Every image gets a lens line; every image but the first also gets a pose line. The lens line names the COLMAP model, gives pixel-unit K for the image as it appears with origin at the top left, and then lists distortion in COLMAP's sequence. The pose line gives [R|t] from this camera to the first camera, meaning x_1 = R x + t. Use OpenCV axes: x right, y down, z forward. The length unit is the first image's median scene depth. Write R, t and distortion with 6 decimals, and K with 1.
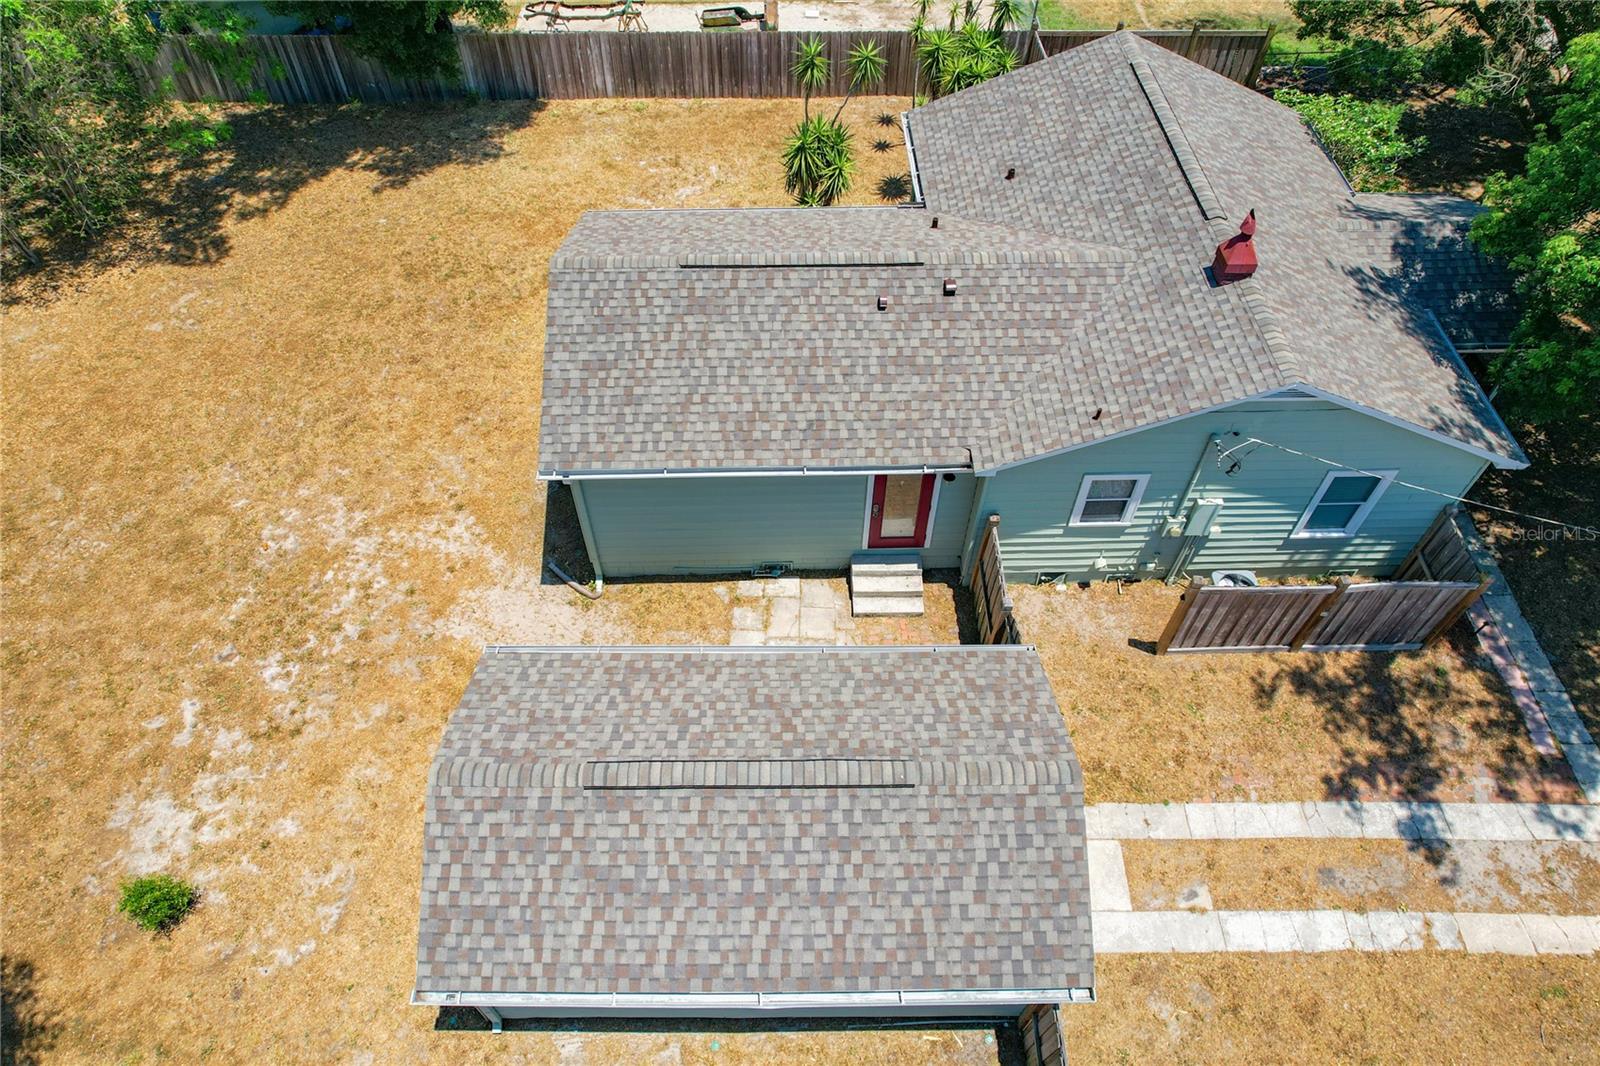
lens RADIAL K [[1019.5, 0, 803.6], [0, 1019.5, 525.4], [0, 0, 1]] dist [-0.077479, 0.068885]
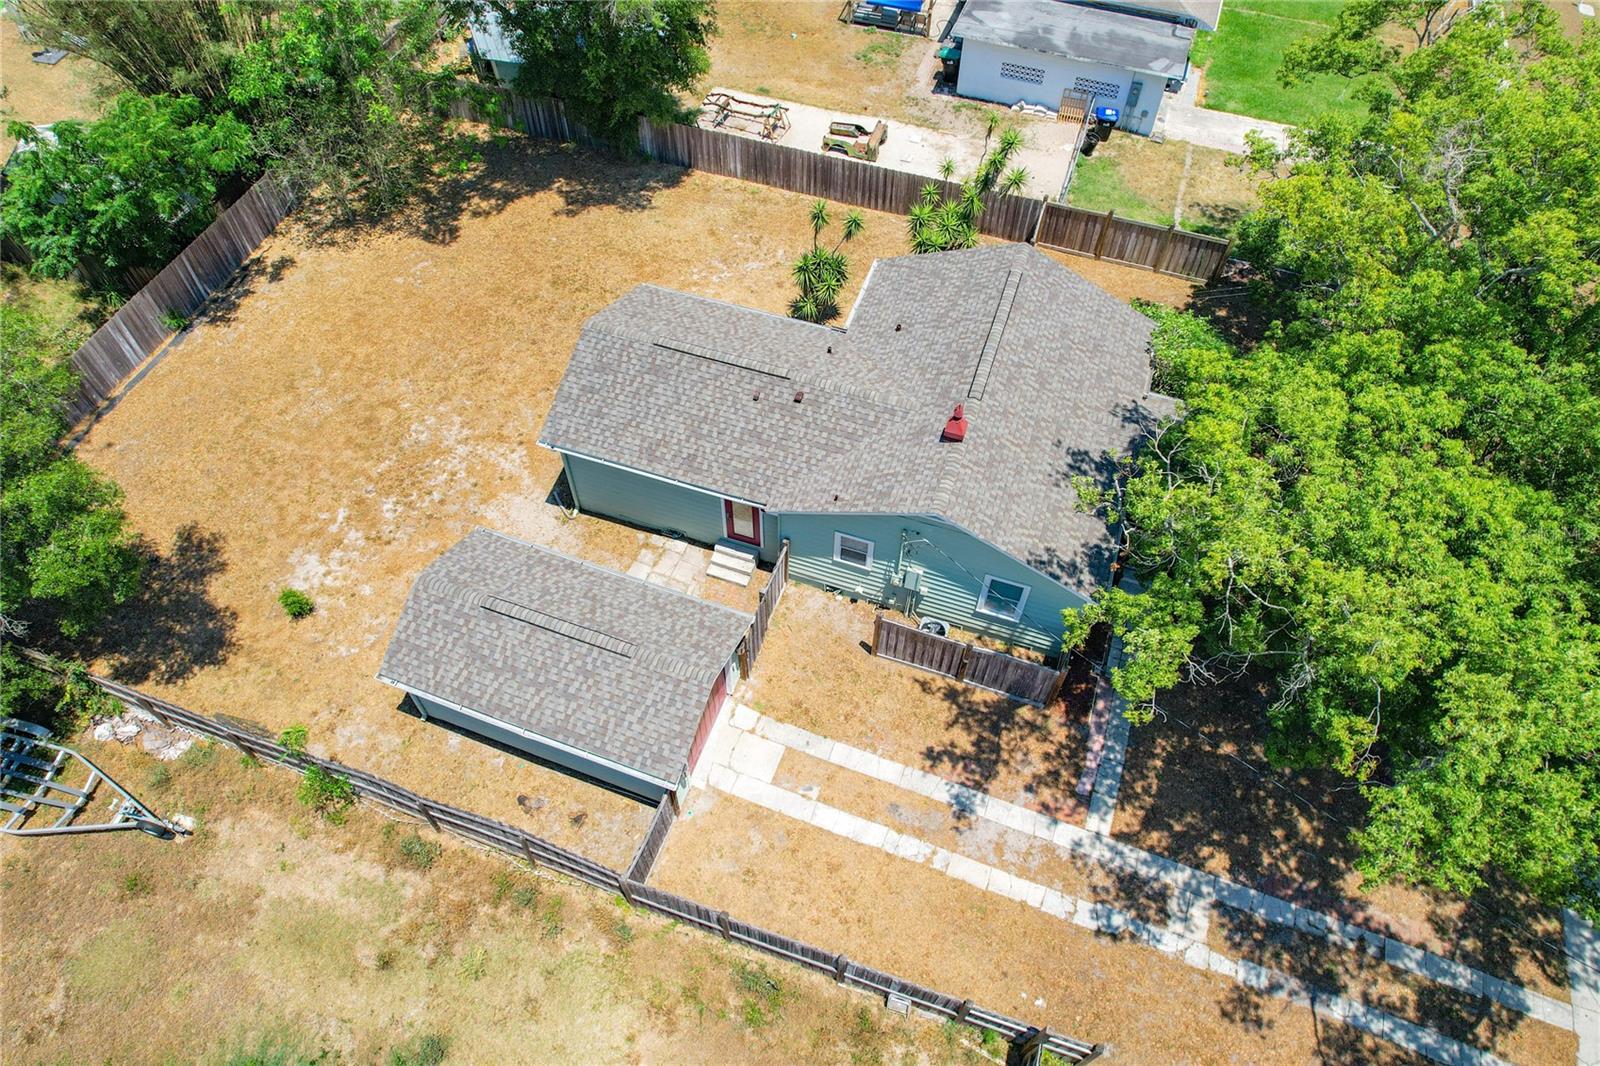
lens RADIAL K [[1019.5, 0, 803.6], [0, 1019.5, 525.4], [0, 0, 1]] dist [-0.077479, 0.068885]
pose [[0.935722, 0.285837, -0.206691, 0.528103], [-0.277526, 0.958253, 0.068781, -0.146949], [0.217722, -0.006998, 0.975986, -0.572318]]
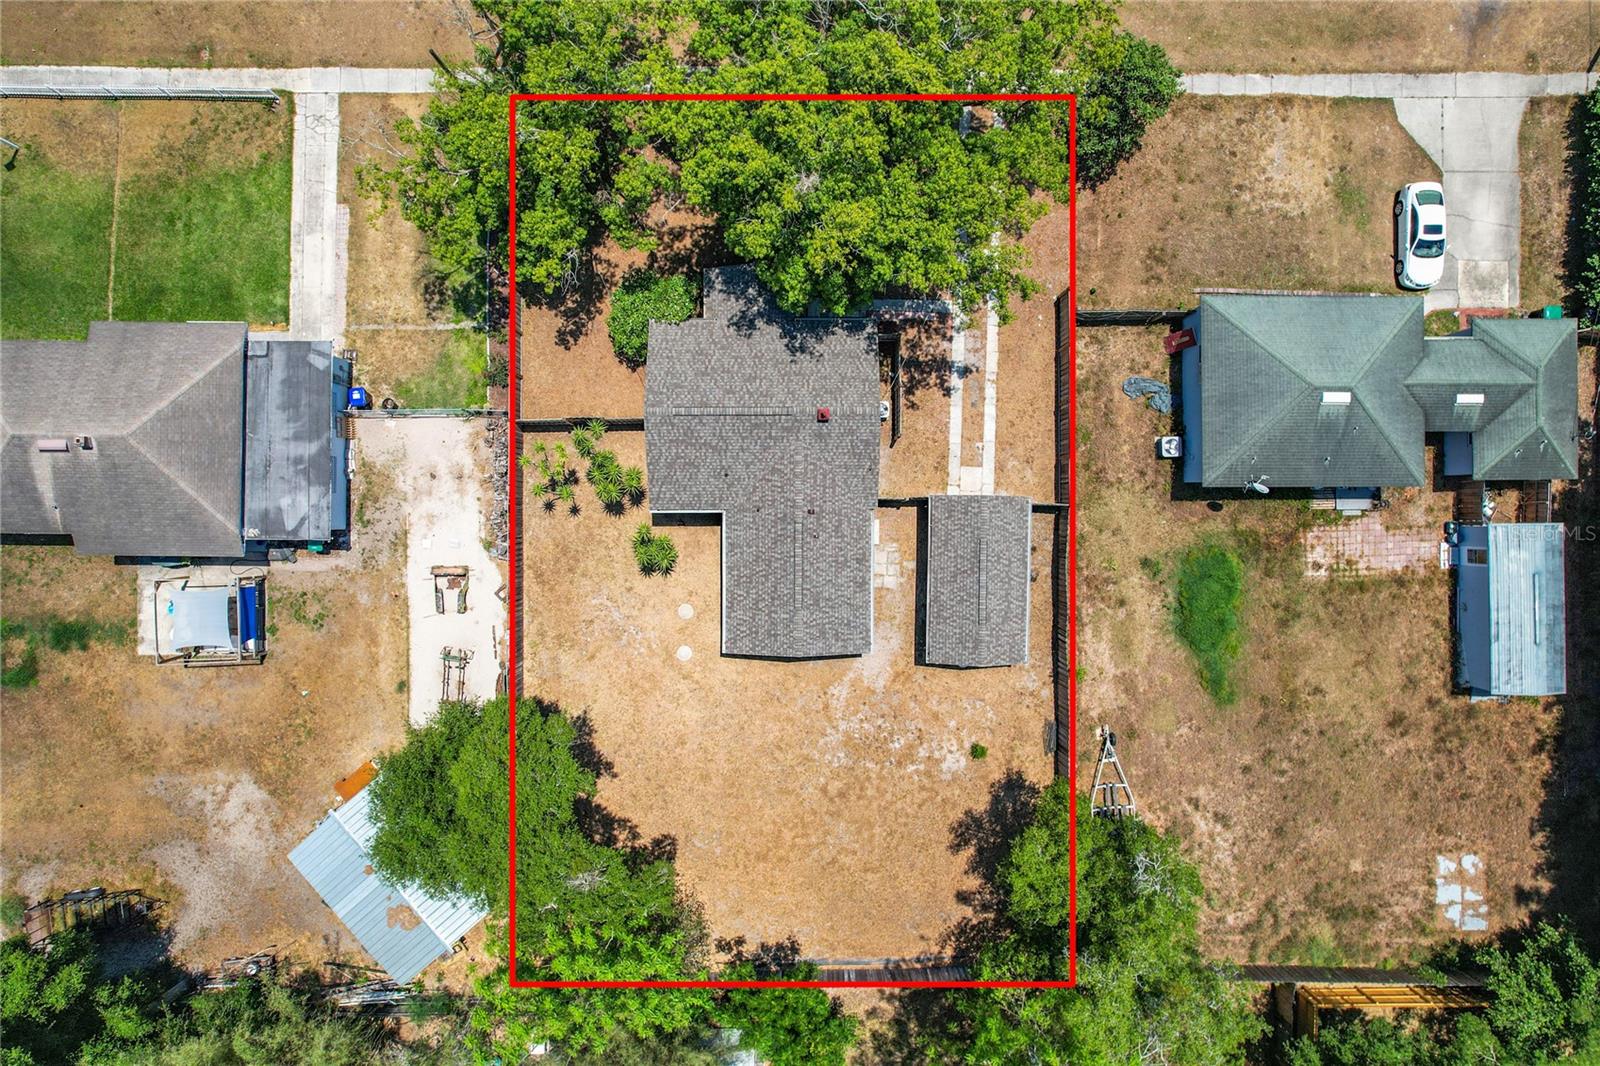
lens RADIAL K [[1019.5, 0, 803.6], [0, 1019.5, 525.4], [0, 0, 1]] dist [-0.077479, 0.068885]
pose [[0.027747, -0.999615, 0.000394, 0.097798], [0.780773, 0.021919, 0.624430, -1.916881], [-0.624198, -0.017019, 0.781080, -1.121426]]
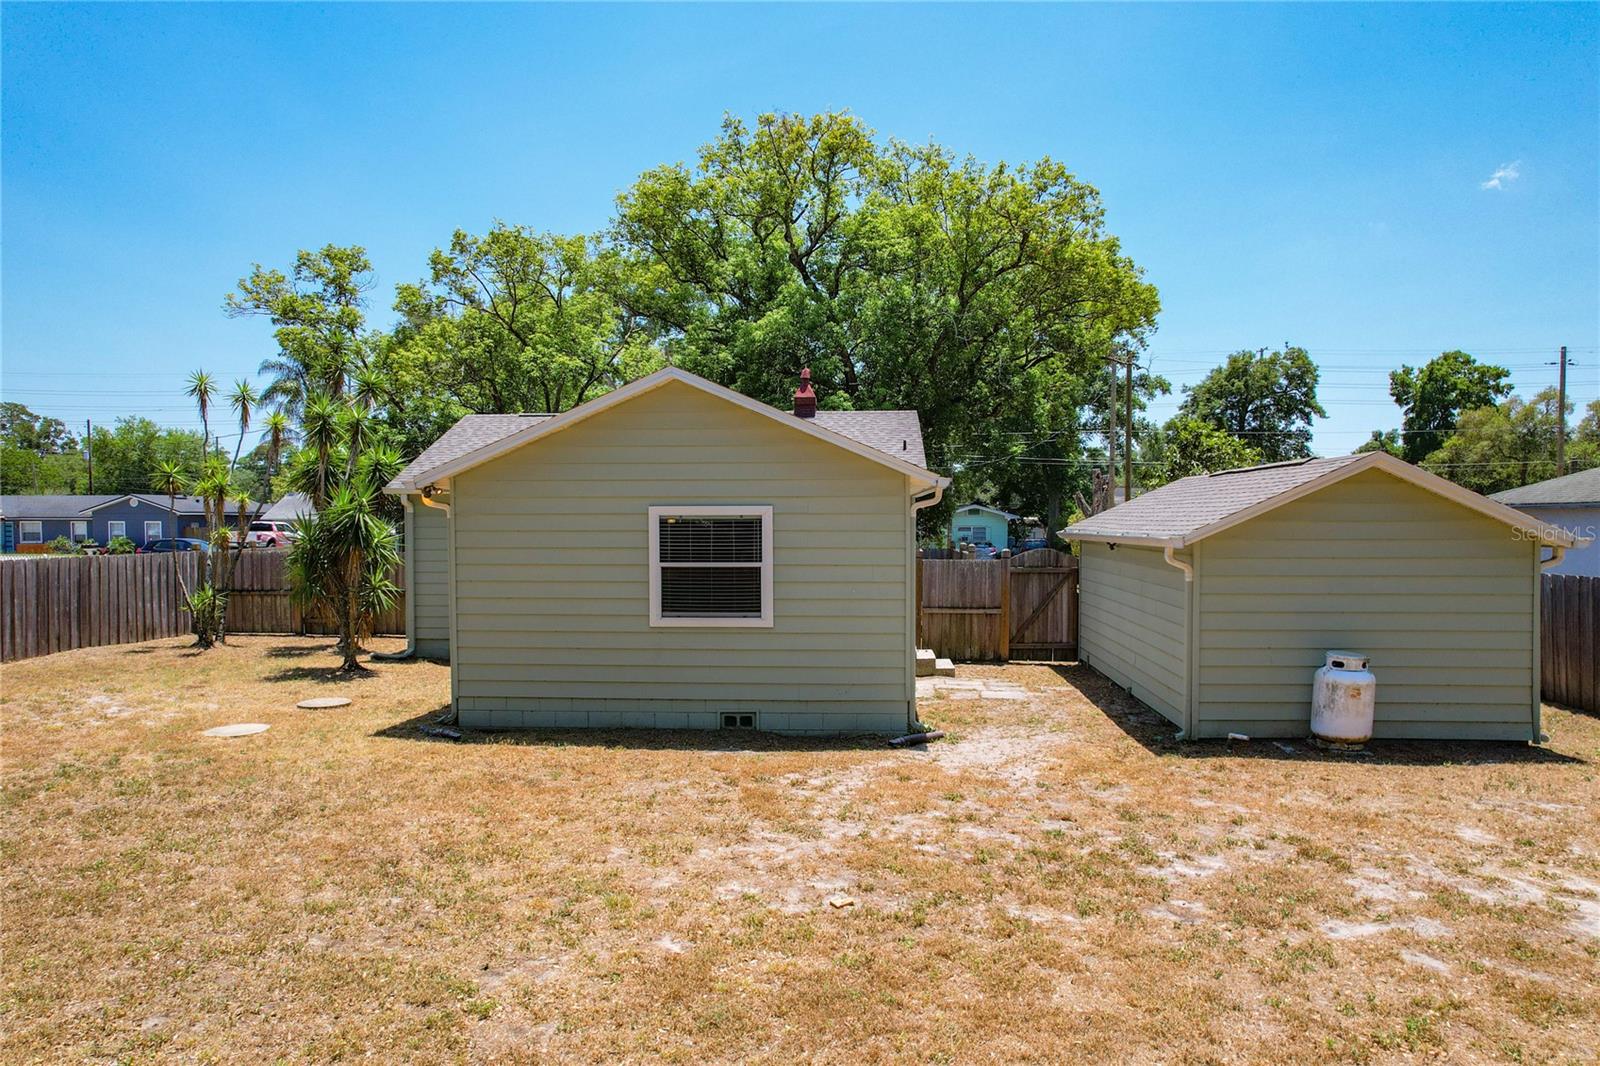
lens RADIAL K [[1045.0, 0, 804.5], [0, 1045.0, 542.7], [0, 0, 1]] dist [-0.081310, 0.078548]
pose [[0.084201, -0.025508, 0.996122, -1.004332], [0.783957, 0.618764, -0.050422, -0.058348], [-0.615078, 0.785163, 0.072098, 0.954334]]
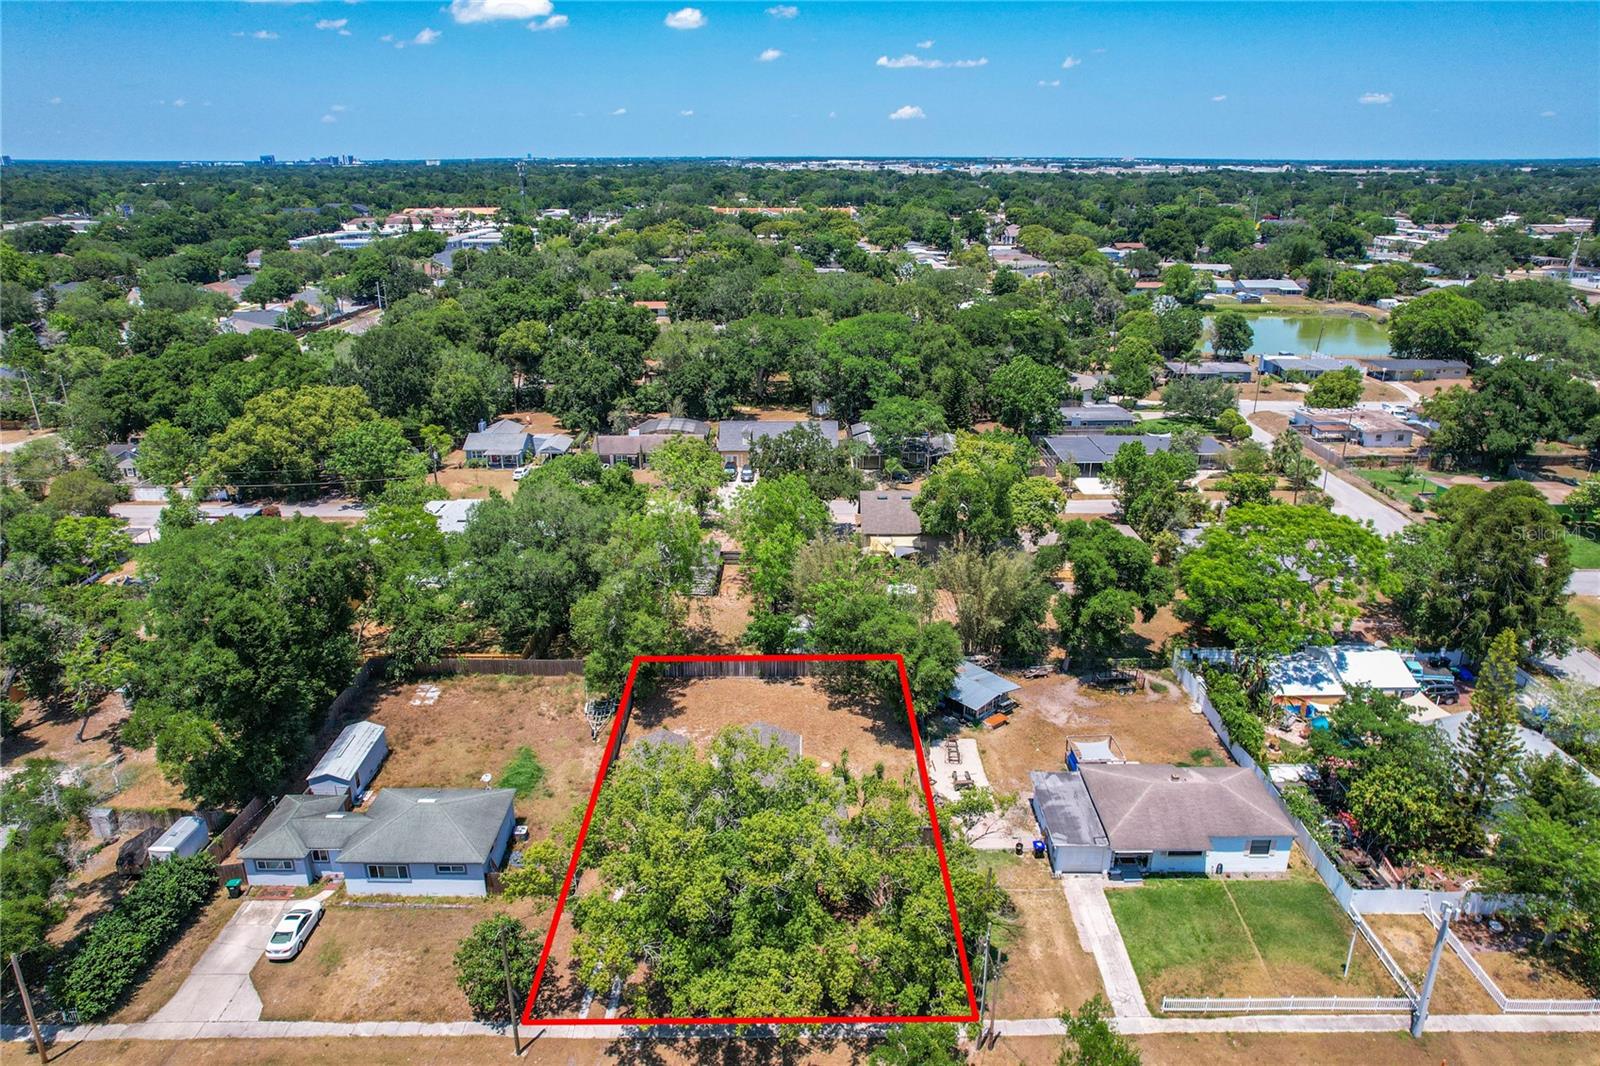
lens RADIAL K [[1019.5, 0, 803.6], [0, 1019.5, 525.4], [0, 0, 1]] dist [-0.077479, 0.068885]
pose [[-0.027978, 0.342974, -0.938928, 4.149128], [-0.786200, 0.572540, 0.232565, -2.153033], [0.617338, 0.744692, 0.253628, -0.910742]]
